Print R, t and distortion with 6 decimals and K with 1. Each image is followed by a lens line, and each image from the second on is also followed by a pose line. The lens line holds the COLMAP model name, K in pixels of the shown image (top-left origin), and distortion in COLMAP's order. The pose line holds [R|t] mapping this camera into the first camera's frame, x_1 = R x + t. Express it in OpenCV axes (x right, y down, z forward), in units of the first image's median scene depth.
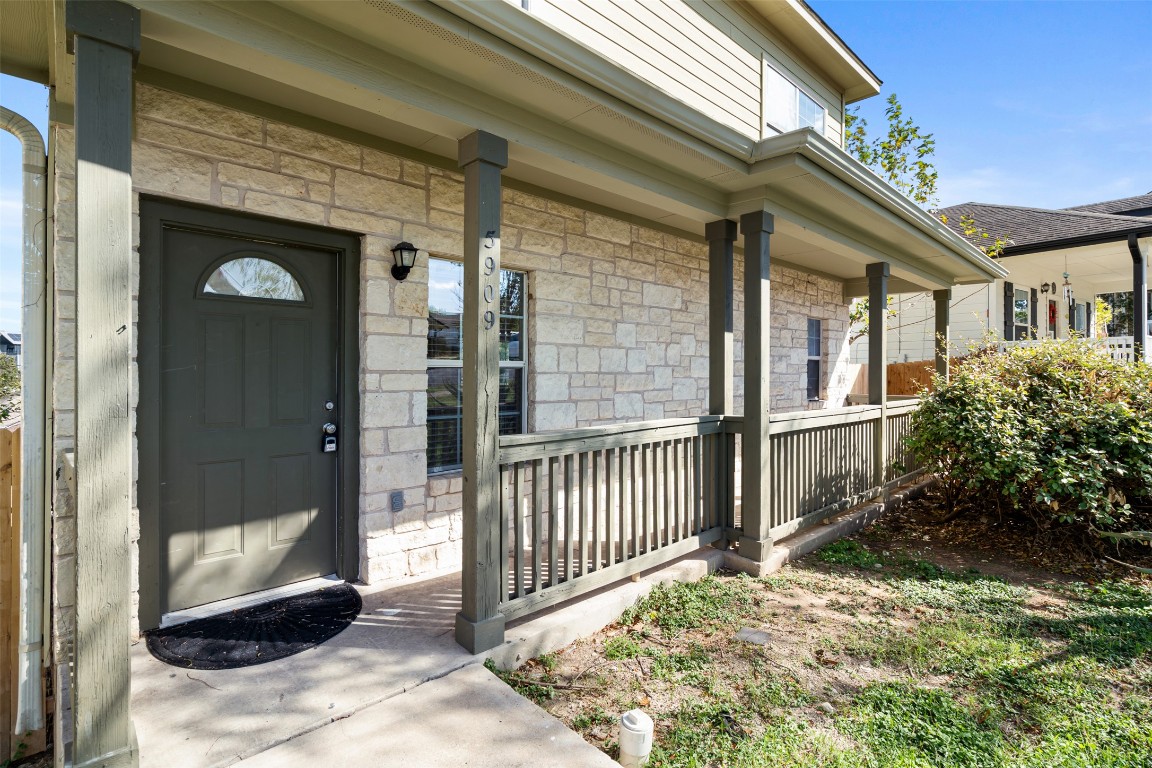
lens RADIAL K [[539.4, 0, 575.5], [0, 539.4, 343.2], [0, 0, 1]] dist [-0.000608, 0.000281]
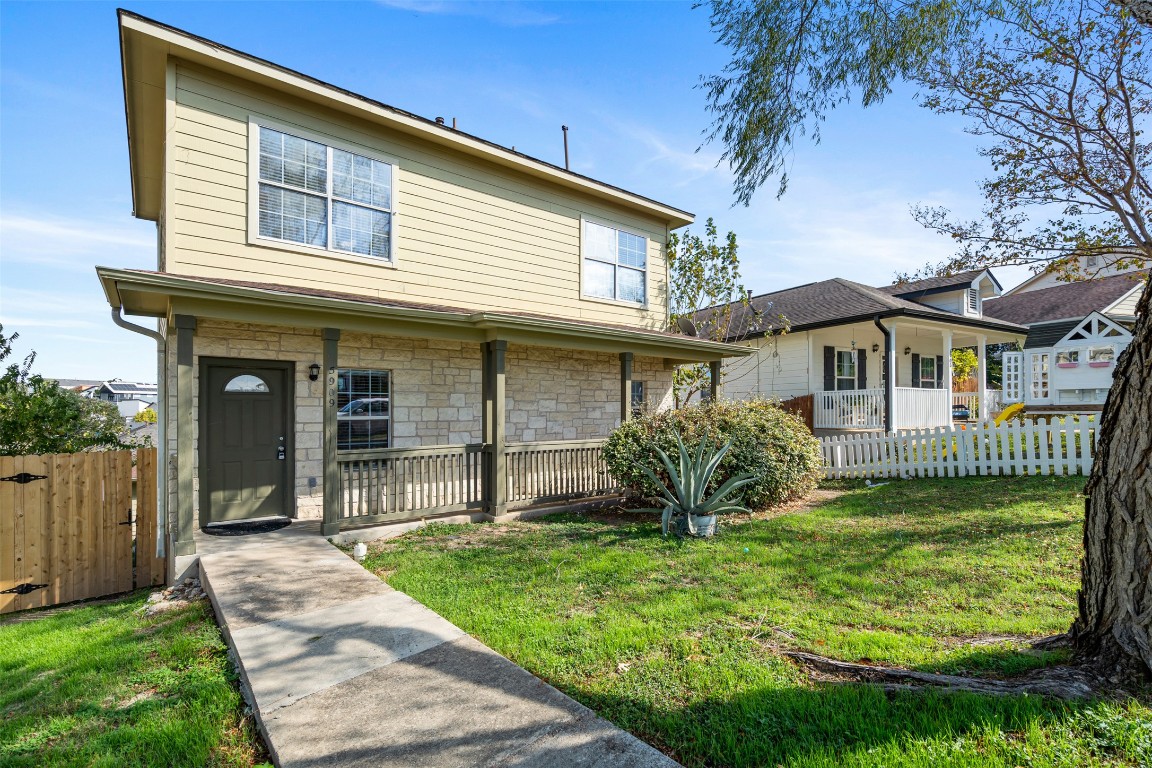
lens RADIAL K [[517.3, 0, 576.3], [0, 517.3, 378.5], [0, 0, 1]] dist [-0.001588, 0.000230]
pose [[0.998023, -0.009753, -0.062096, 0.866632], [0.009273, 0.999925, -0.008018, -0.100158], [0.062169, 0.007426, 0.998038, -1.022614]]
